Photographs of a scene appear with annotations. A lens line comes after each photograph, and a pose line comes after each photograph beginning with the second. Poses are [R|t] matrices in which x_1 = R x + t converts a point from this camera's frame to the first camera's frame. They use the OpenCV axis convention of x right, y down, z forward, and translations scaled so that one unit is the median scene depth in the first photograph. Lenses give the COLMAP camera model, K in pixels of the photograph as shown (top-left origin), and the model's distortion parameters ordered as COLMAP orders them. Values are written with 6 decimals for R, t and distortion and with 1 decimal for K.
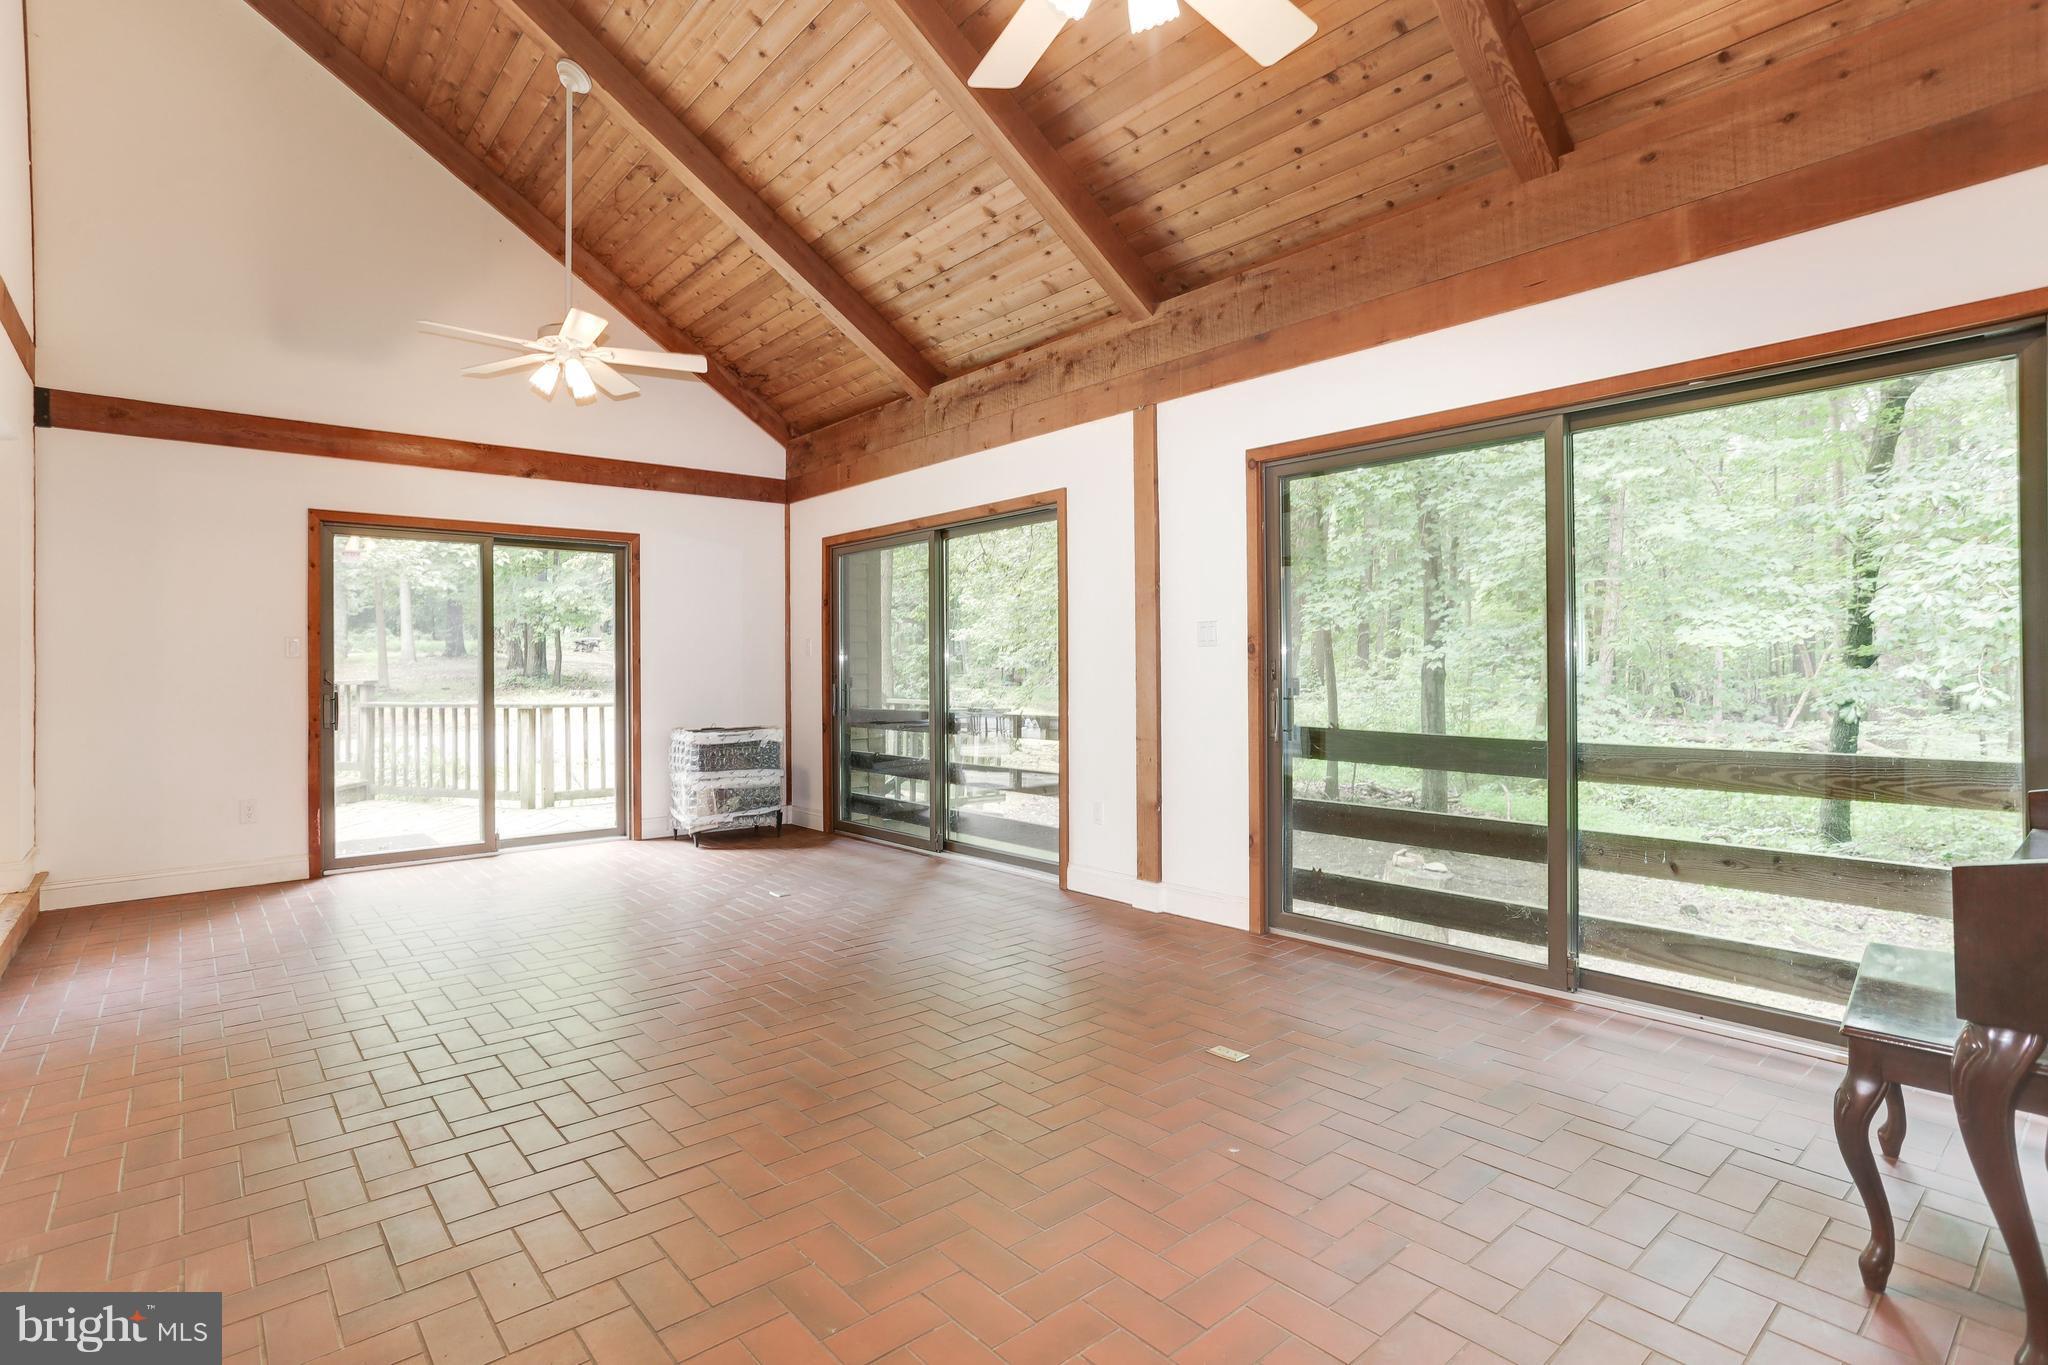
lens RADIAL K [[1026.4, 0, 1020.4], [0, 1026.4, 661.9], [0, 0, 1]] dist [-0.051133, 0.035124]
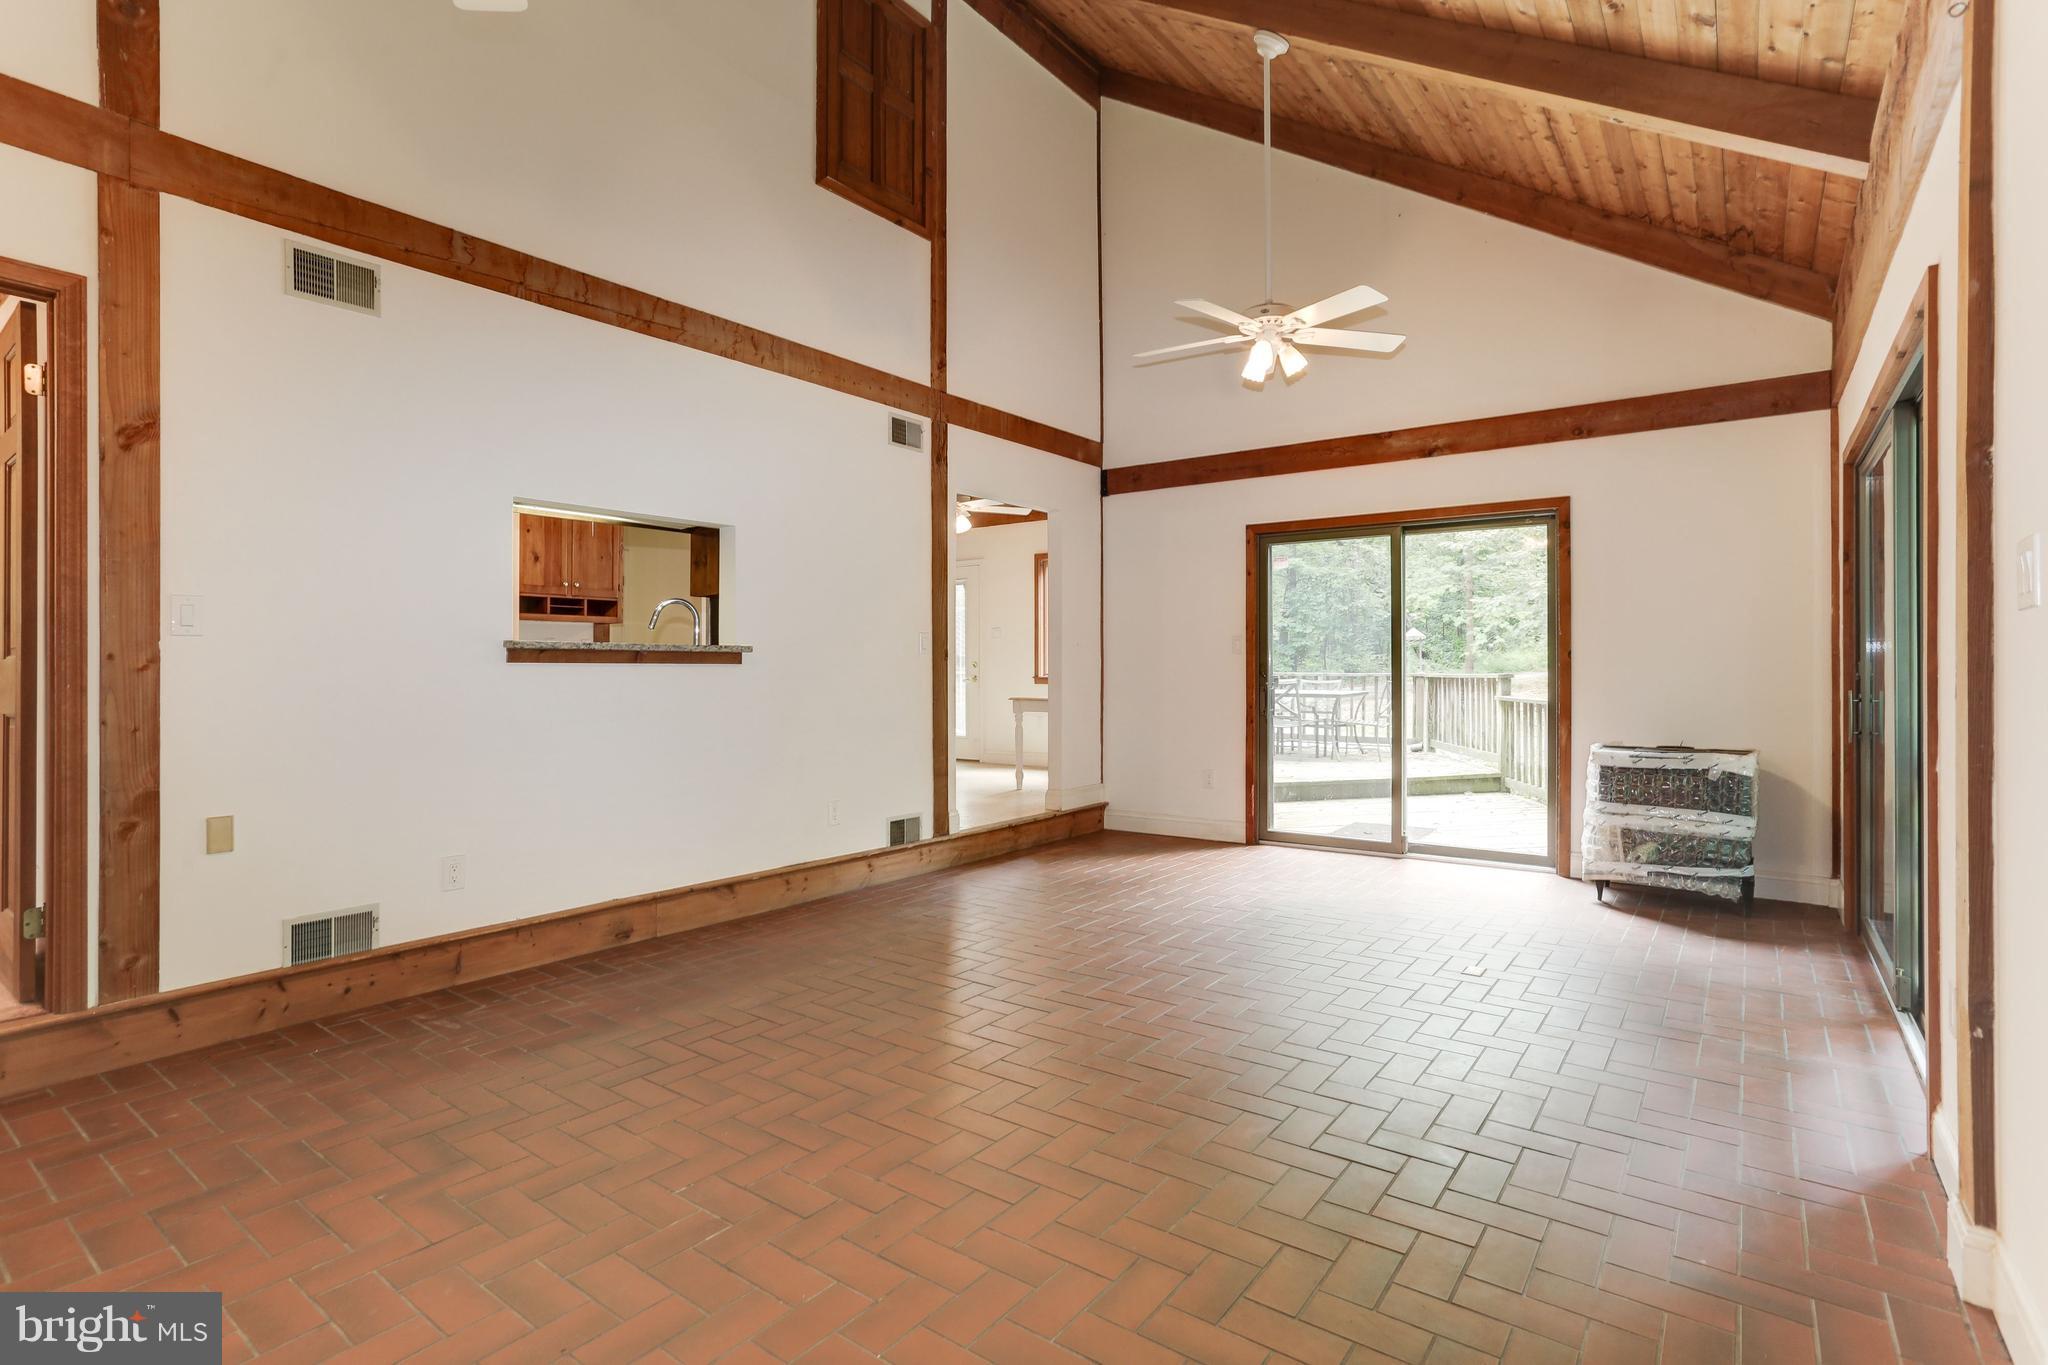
lens RADIAL K [[1026.4, 0, 1020.4], [0, 1026.4, 661.9], [0, 0, 1]] dist [-0.051133, 0.035124]
pose [[0.193776, 0.002553, -0.981042, 0.333575], [0.006305, 0.999973, 0.003848, -0.000964], [0.981026, -0.006931, 0.193755, 0.431092]]
